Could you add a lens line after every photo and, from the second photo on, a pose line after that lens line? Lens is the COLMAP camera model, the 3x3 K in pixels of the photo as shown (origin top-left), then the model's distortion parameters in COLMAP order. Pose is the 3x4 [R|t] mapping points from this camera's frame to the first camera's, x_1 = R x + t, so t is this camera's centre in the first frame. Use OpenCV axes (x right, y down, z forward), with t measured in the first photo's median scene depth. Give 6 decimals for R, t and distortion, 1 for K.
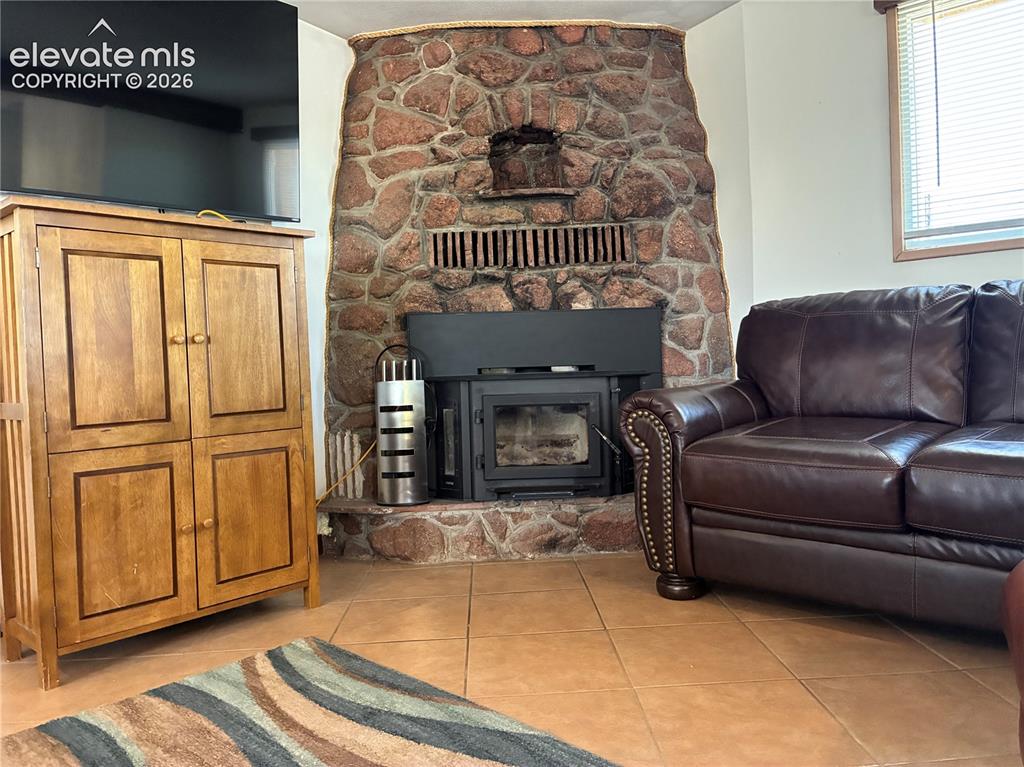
lens RADIAL K [[773.2, 0, 518.1], [0, 773.2, 379.5], [0, 0, 1]] dist [0.059803, -0.093890]
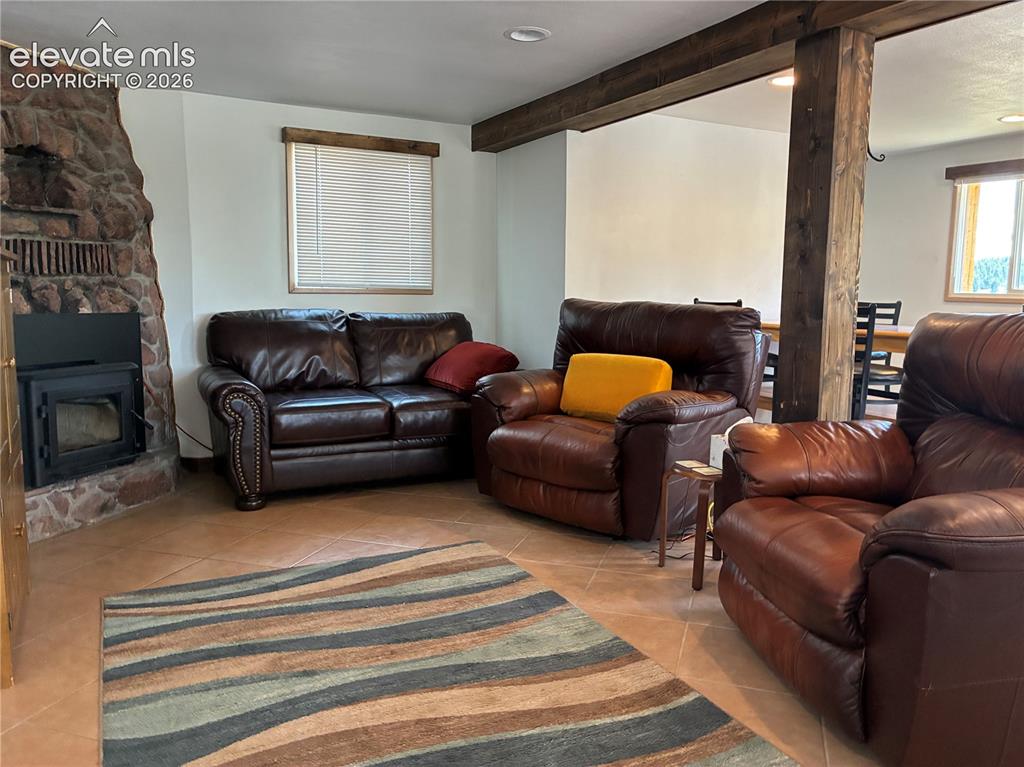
lens RADIAL K [[773.2, 0, 518.1], [0, 773.2, 379.5], [0, 0, 1]] dist [0.059803, -0.093890]
pose [[0.339649, -0.065010, 0.938303, -0.822073], [0.004639, 0.997712, 0.067447, -0.066826], [-0.940541, -0.018556, 0.339173, -0.029855]]
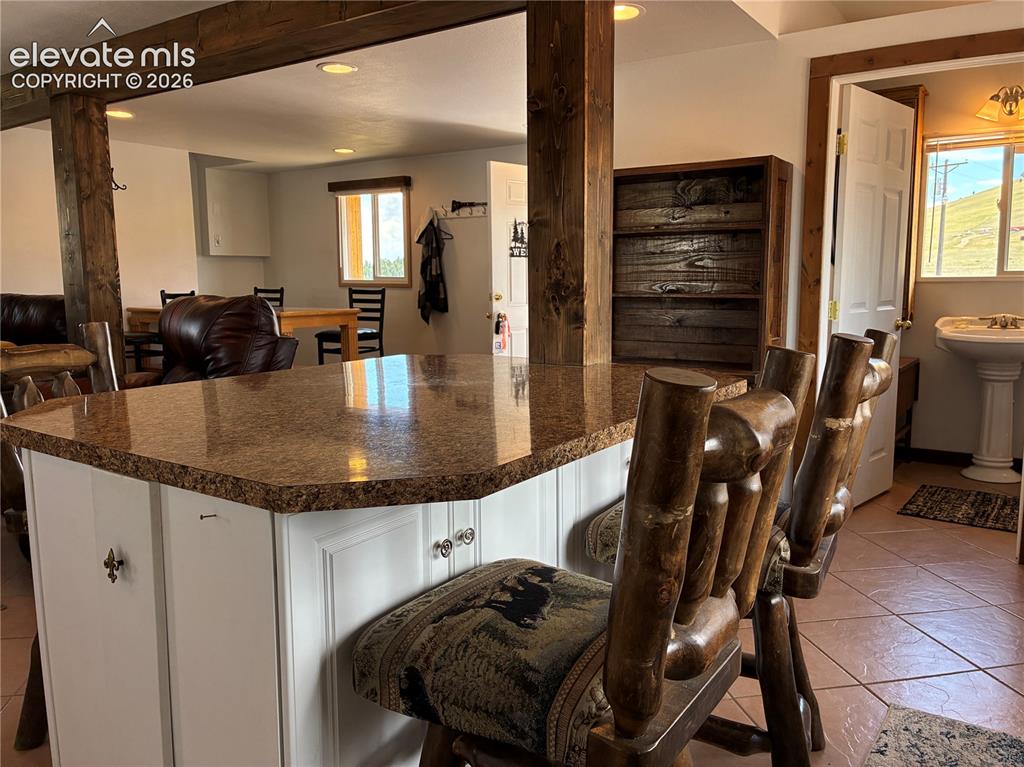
lens RADIAL K [[774.5, 0, 512.0], [0, 774.5, 383.5], [0, 0, 1]] dist [0.028093, -0.003805]
pose [[-0.138594, -0.092773, 0.985994, -1.172008], [0.047298, 0.993846, 0.100160, -0.041180], [-0.989219, 0.060517, -0.133353, -0.529548]]
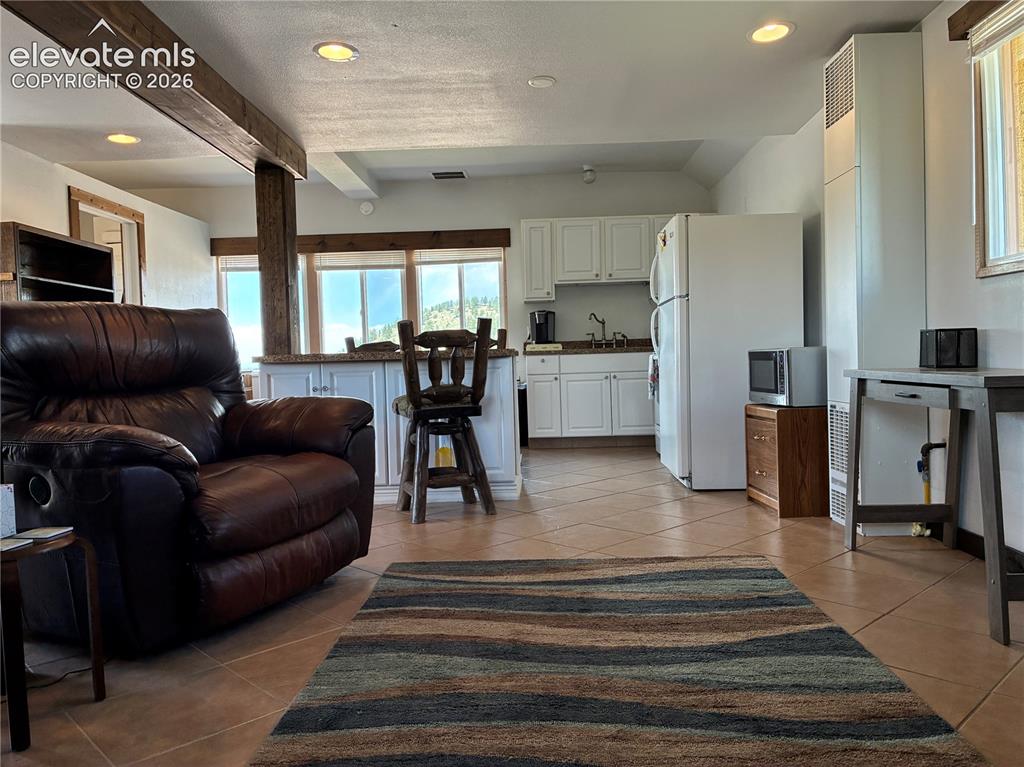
lens RADIAL K [[768.5, 0, 508.1], [0, 768.5, 380.4], [0, 0, 1]] dist [0.074613, -0.103038]
pose [[-0.753179, 0.077464, -0.653238, 0.213001], [0.037777, 0.996497, 0.074613, -0.038084], [0.656730, 0.031520, -0.753467, 0.724392]]
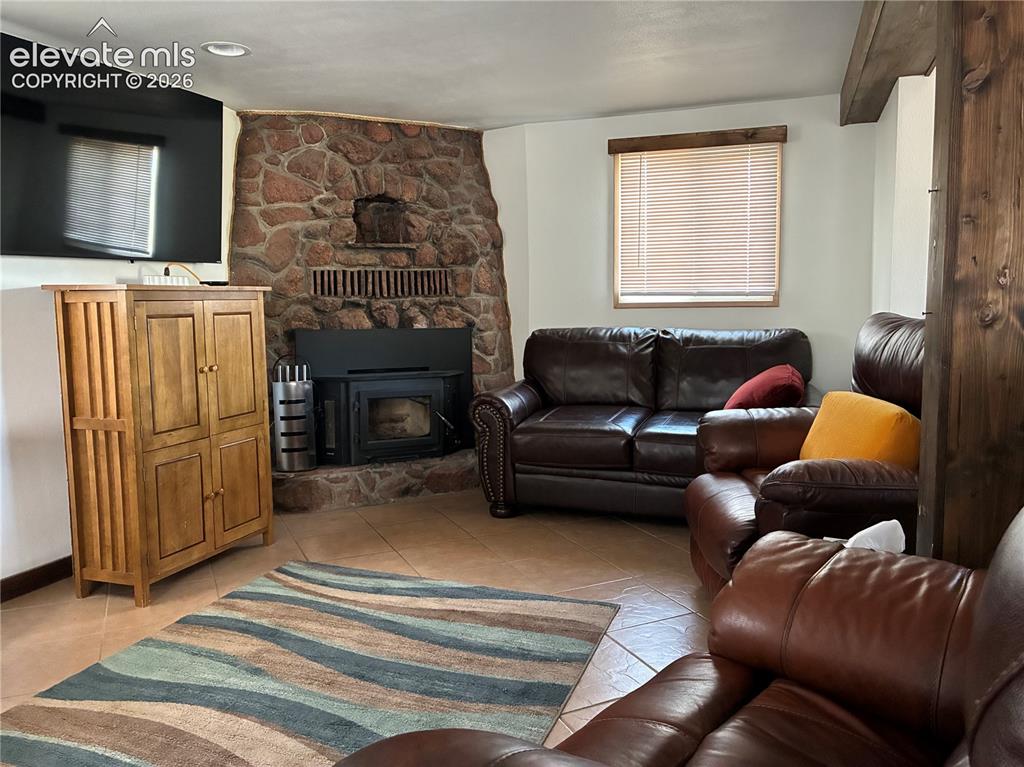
lens RADIAL K [[767.1, 0, 507.1], [0, 767.1, 380.5], [0, 0, 1]] dist [0.053984, -0.110337]
pose [[0.925187, -0.013438, 0.379275, -0.308777], [-0.012930, 0.997677, 0.066889, -0.091251], [-0.379292, -0.066789, 0.922863, -0.378676]]
